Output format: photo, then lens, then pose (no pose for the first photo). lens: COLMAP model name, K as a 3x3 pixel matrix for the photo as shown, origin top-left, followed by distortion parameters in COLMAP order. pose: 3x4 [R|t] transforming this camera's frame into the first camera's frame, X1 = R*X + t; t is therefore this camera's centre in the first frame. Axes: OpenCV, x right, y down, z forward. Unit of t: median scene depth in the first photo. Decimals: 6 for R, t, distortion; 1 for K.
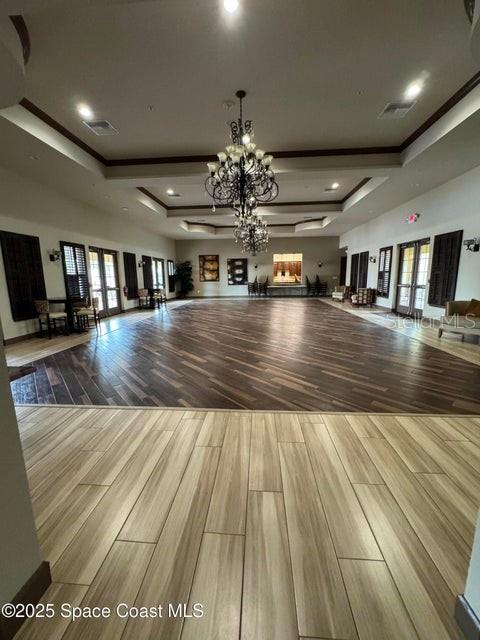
lens RADIAL K [[257.2, 0, 240.6], [0, 257.2, 321.4], [0, 0, 1]] dist [-0.012855, 0.000580]
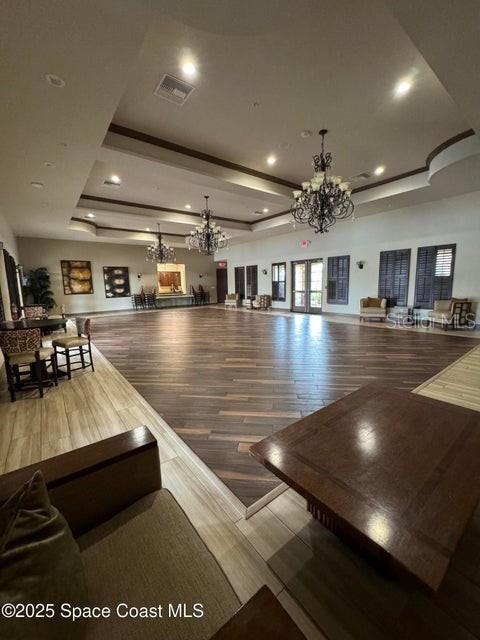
lens RADIAL K [[257.2, 0, 243.9], [0, 257.2, 317.9], [0, 0, 1]] dist [-0.012855, 0.000580]
pose [[0.740300, -0.091210, 0.666060, -0.279087], [0.128702, 0.991657, -0.007250, -0.015179], [-0.659842, 0.091090, 0.745863, 0.100887]]
